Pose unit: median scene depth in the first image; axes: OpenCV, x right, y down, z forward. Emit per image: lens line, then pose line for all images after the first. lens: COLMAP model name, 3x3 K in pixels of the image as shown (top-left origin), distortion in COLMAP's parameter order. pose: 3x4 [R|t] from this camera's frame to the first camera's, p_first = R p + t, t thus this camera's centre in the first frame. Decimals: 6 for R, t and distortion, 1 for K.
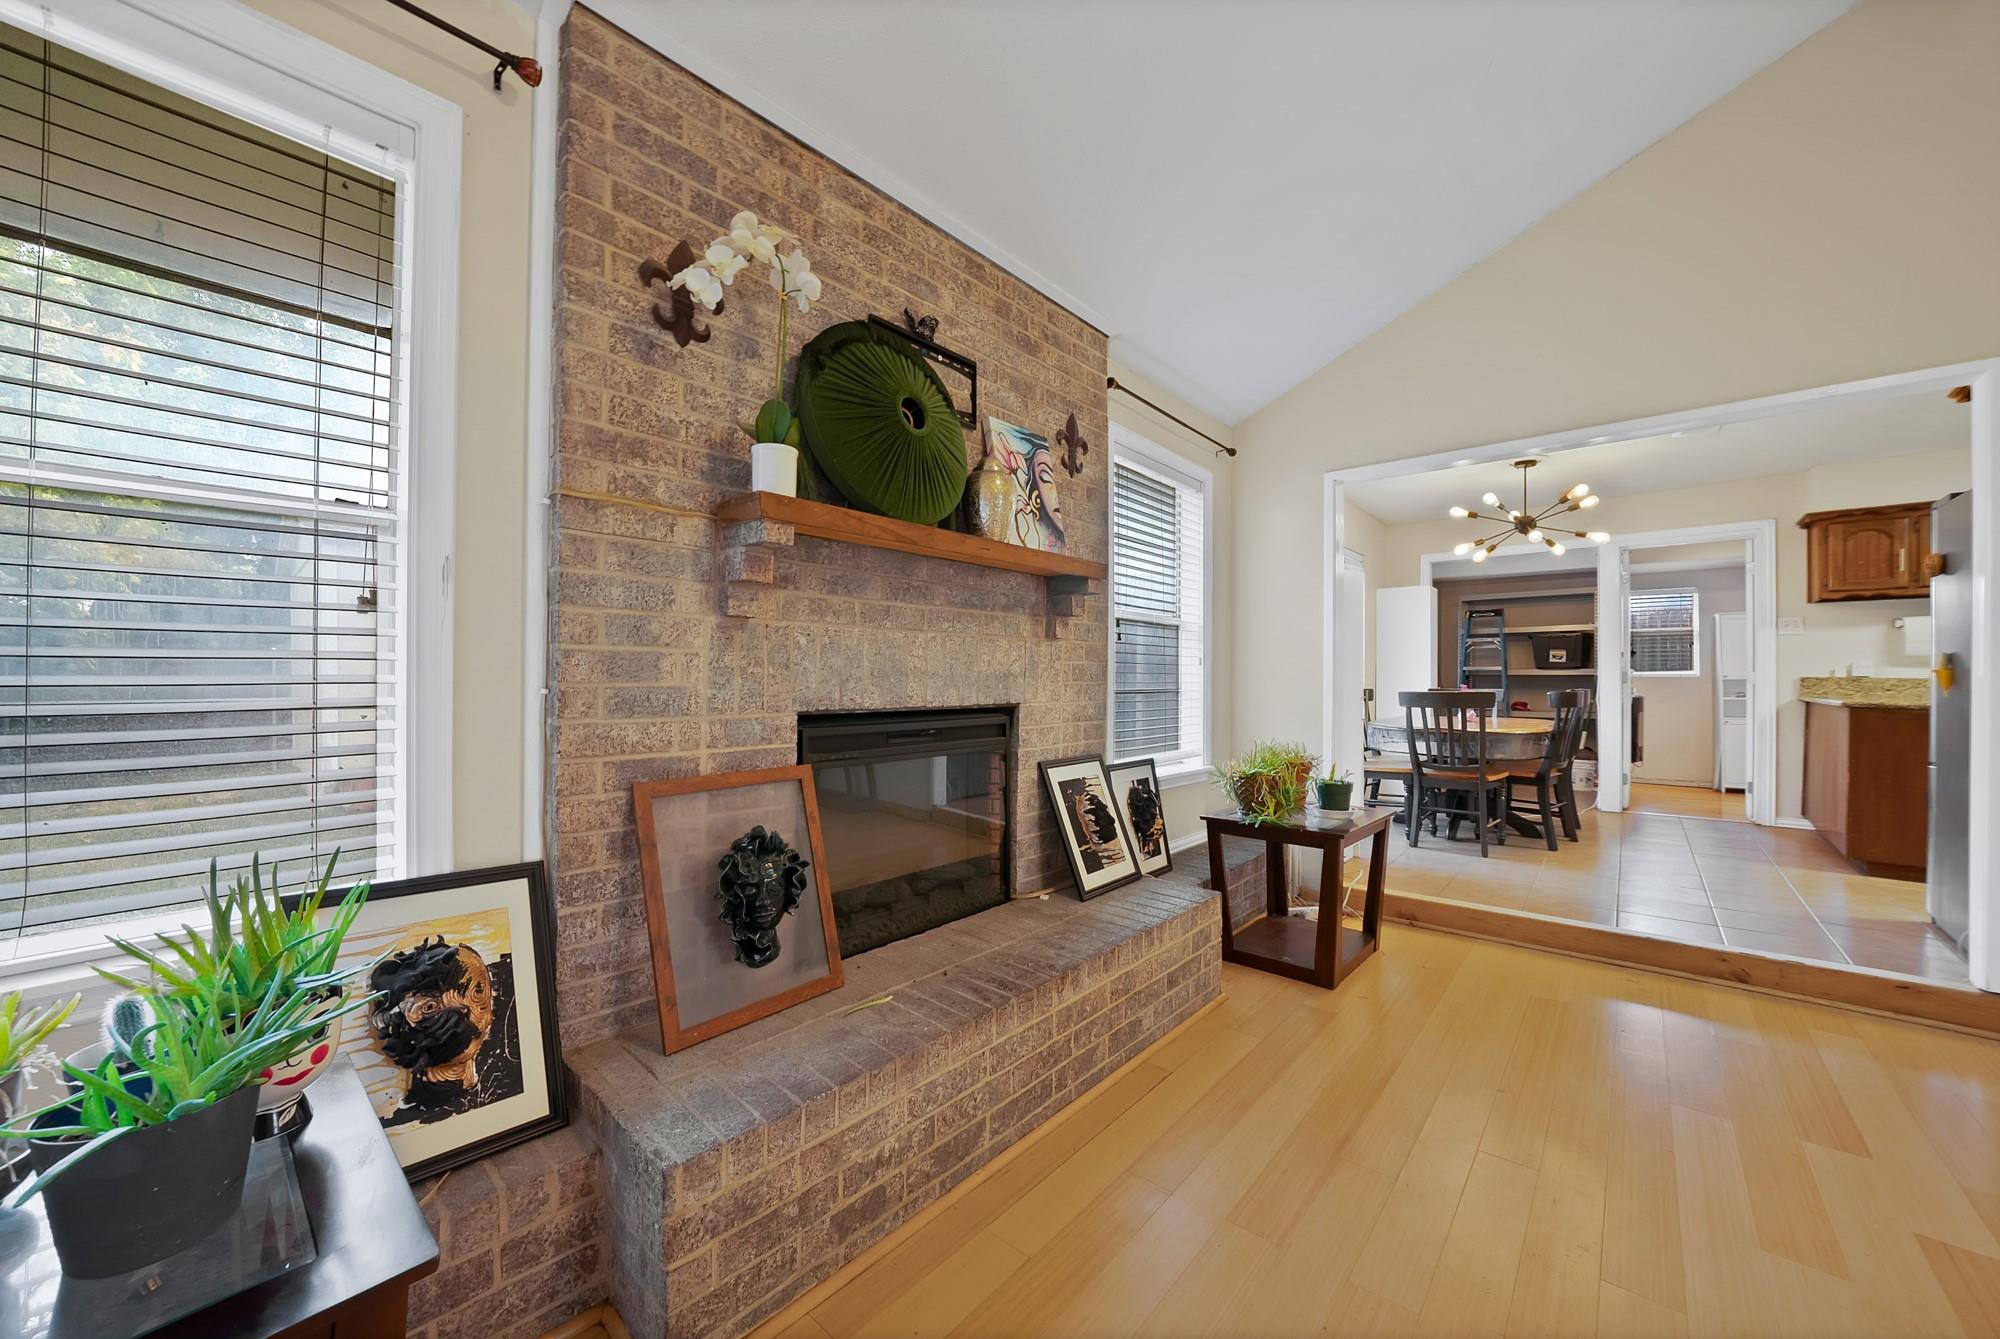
lens RADIAL K [[731.1, 0, 980.2], [0, 731.1, 676.0], [0, 0, 1]] dist [-0.017695, 0.000566]
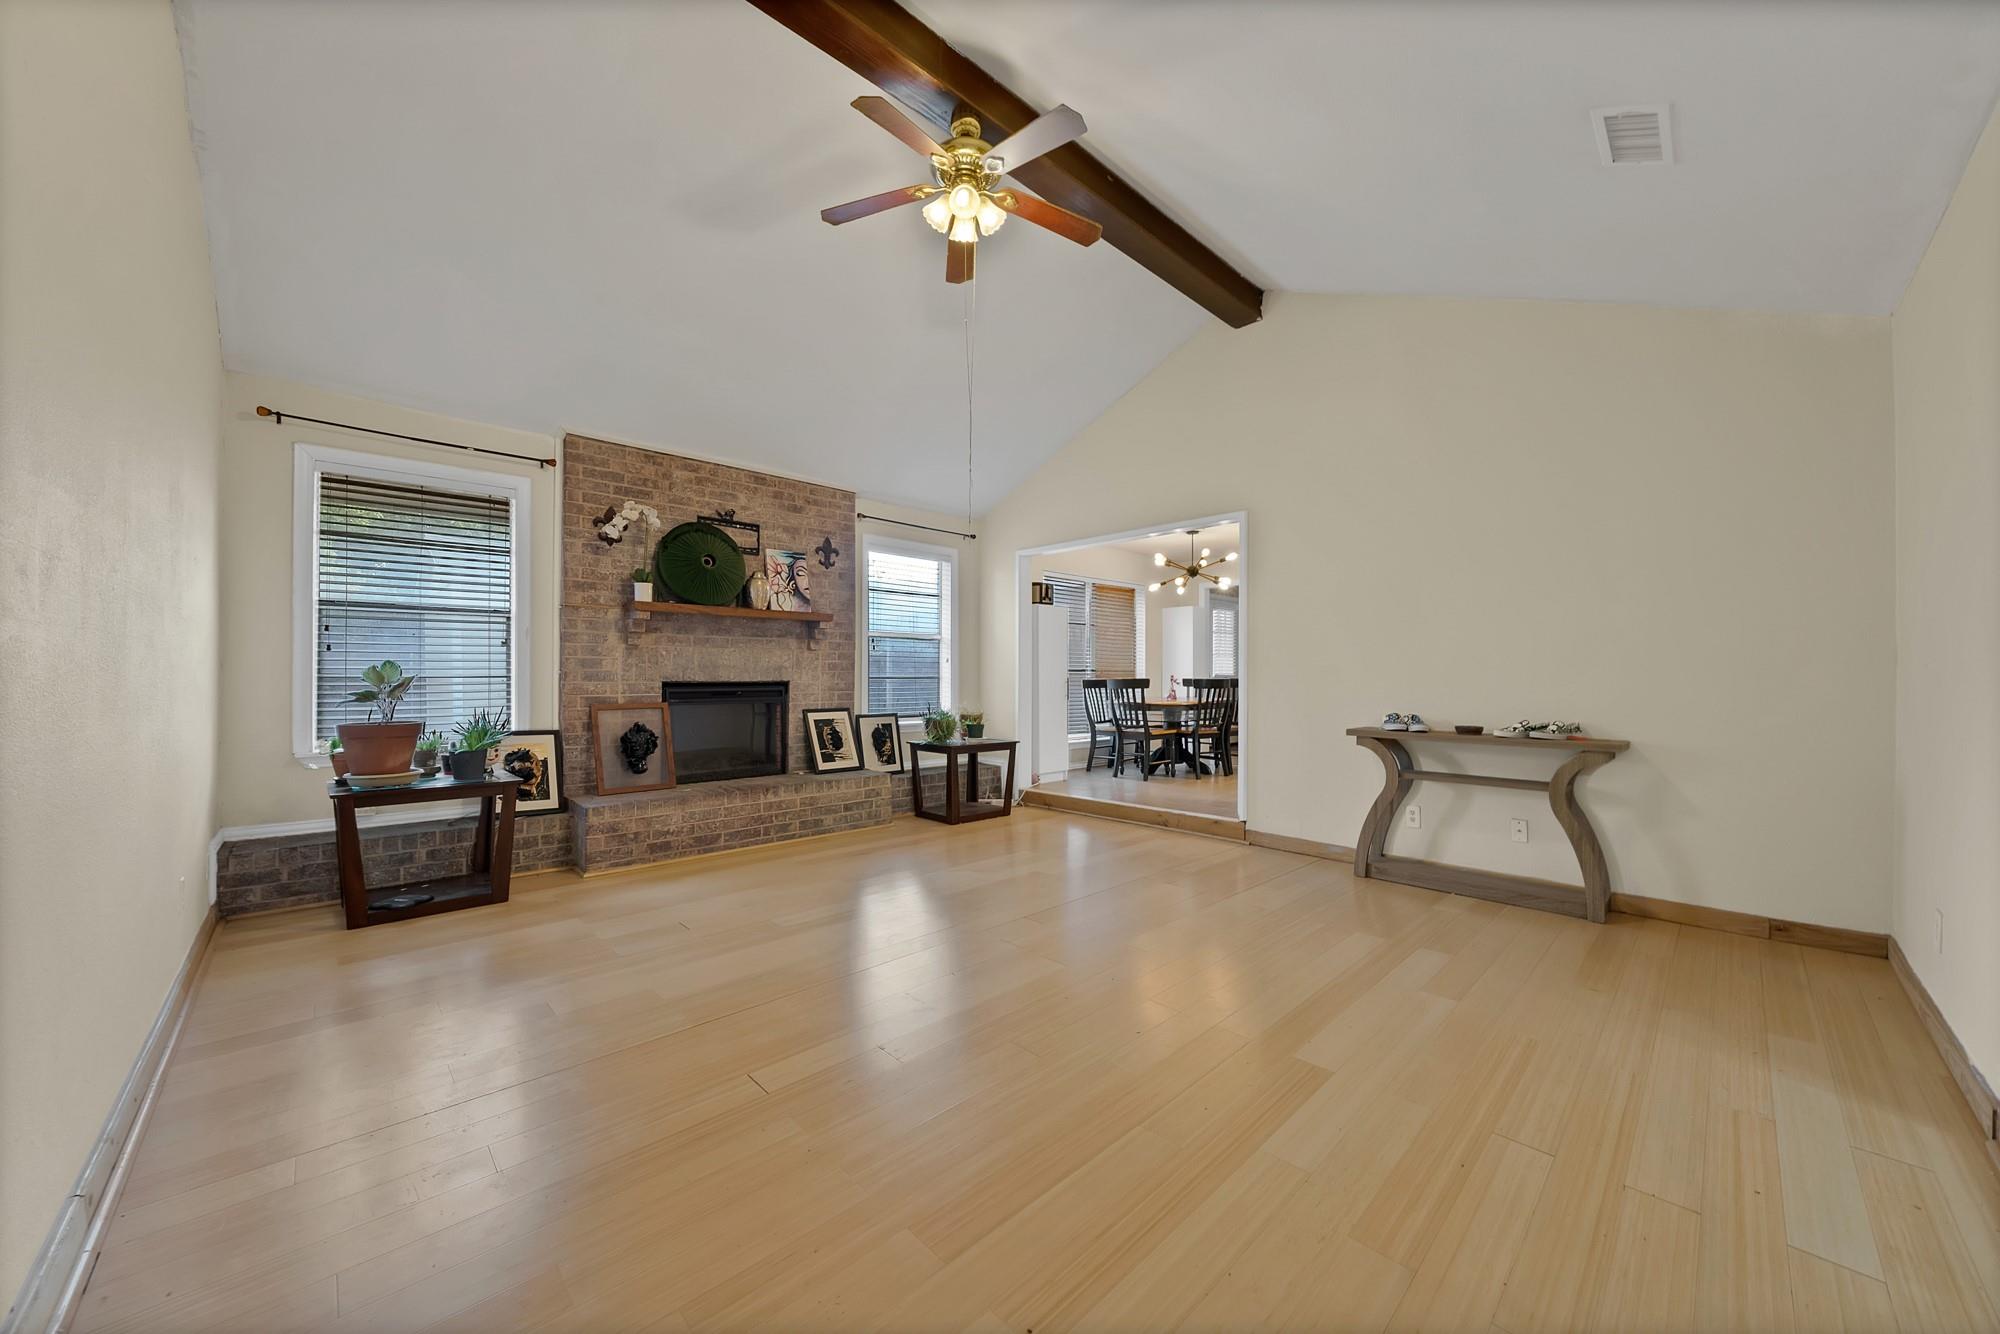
lens RADIAL K [[731.1, 0, 1003.6], [0, 731.1, 674.7], [0, 0, 1]] dist [-0.017695, 0.000566]
pose [[0.997882, -0.001787, -0.065023, 1.130911], [0.001816, 0.999998, 0.000376, 0.027869], [0.065022, -0.000493, 0.997884, -1.484001]]
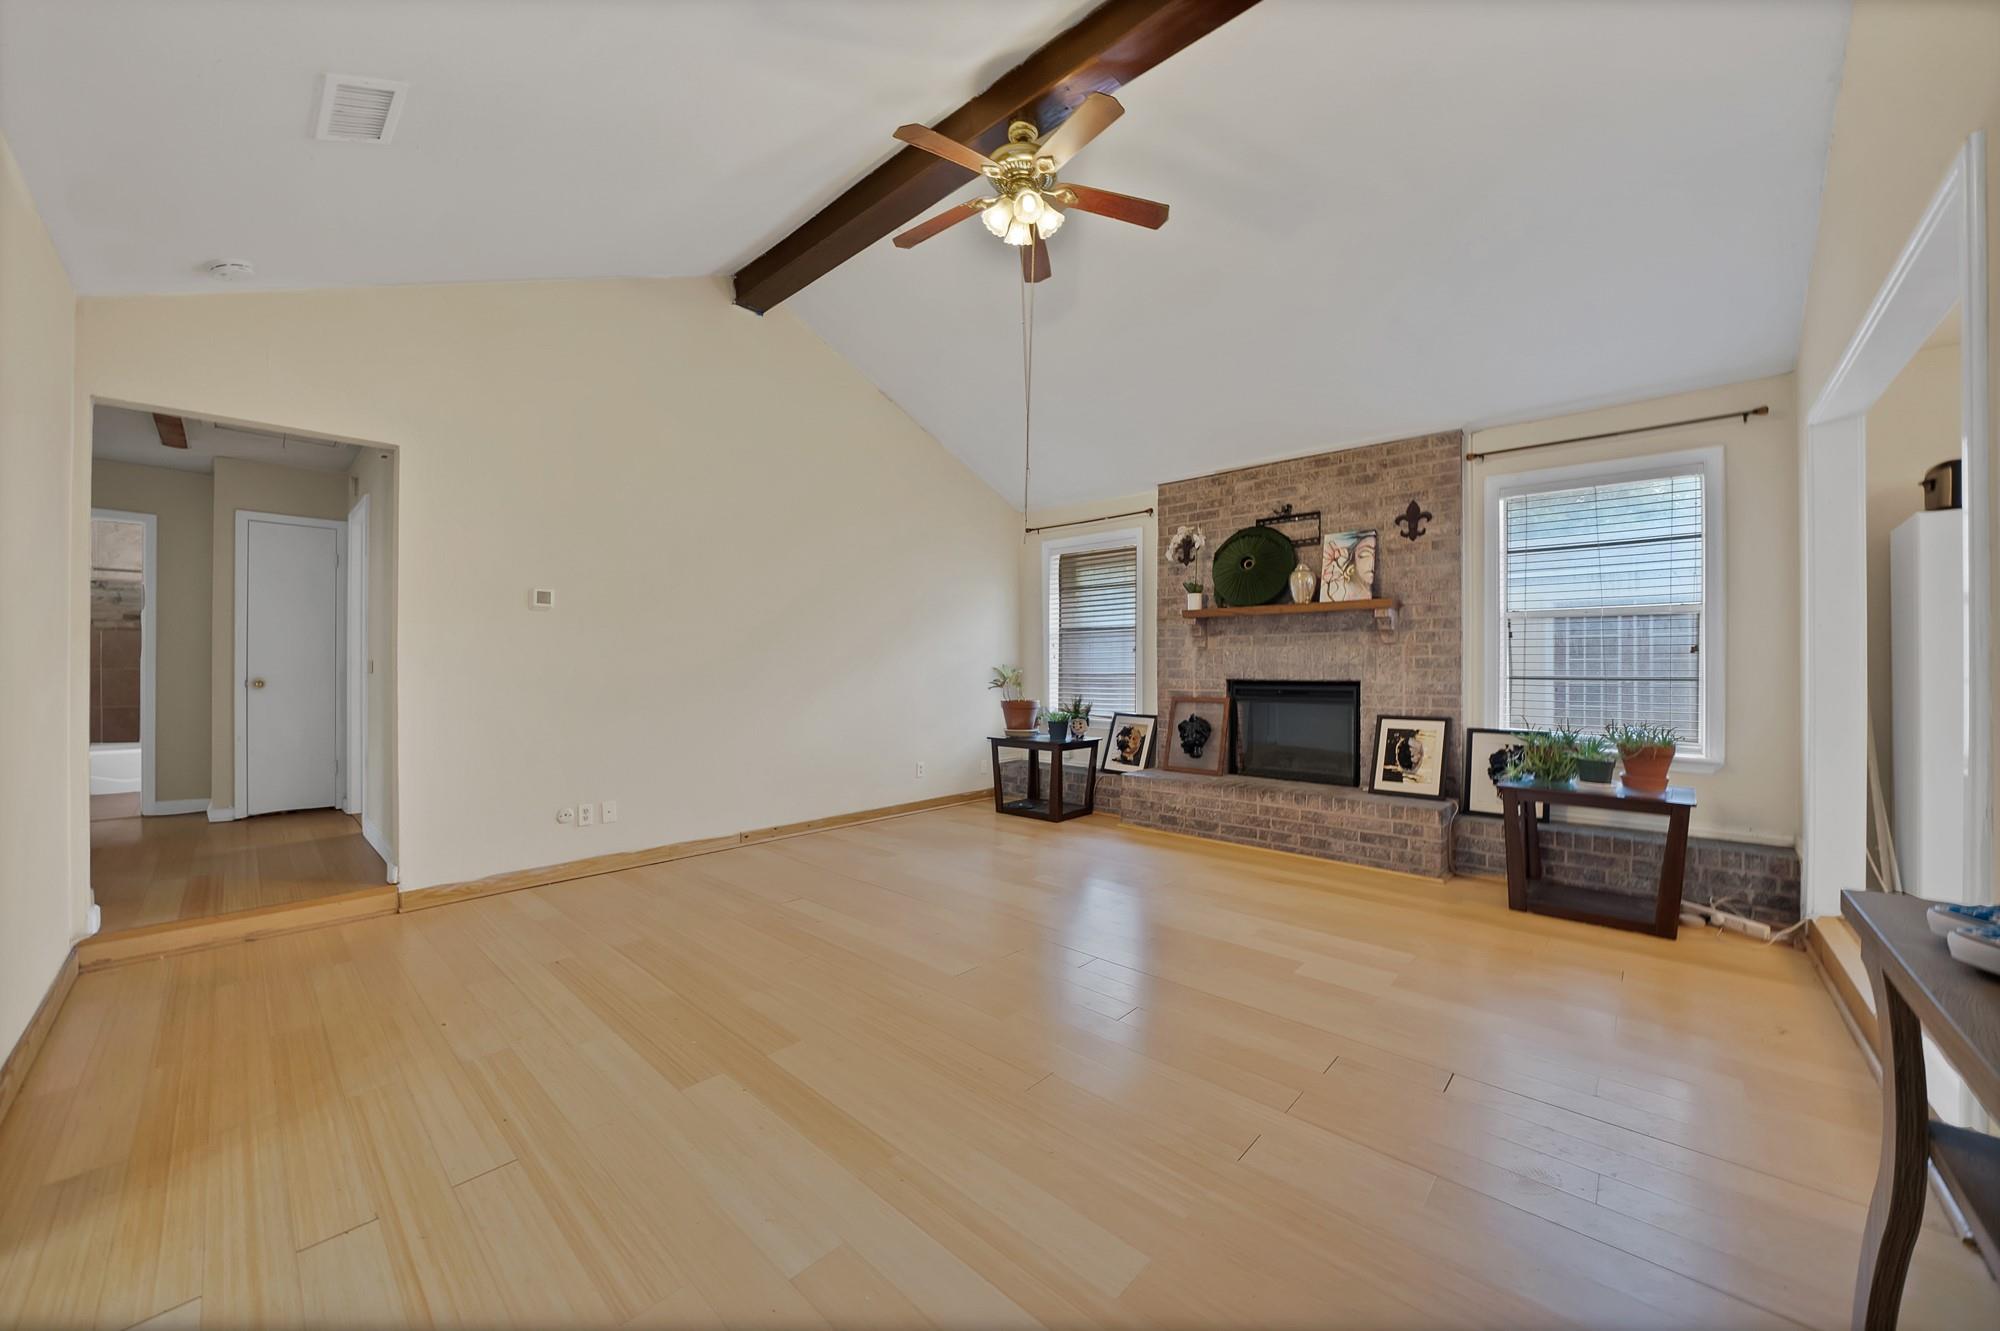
lens RADIAL K [[731.1, 0, 994.6], [0, 731.1, 665.7], [0, 0, 1]] dist [-0.017695, 0.000566]
pose [[-0.014217, -0.012977, -0.999815, 2.636282], [-0.004989, 0.999904, -0.012907, 0.040380], [0.999886, 0.004804, -0.014281, 0.167125]]
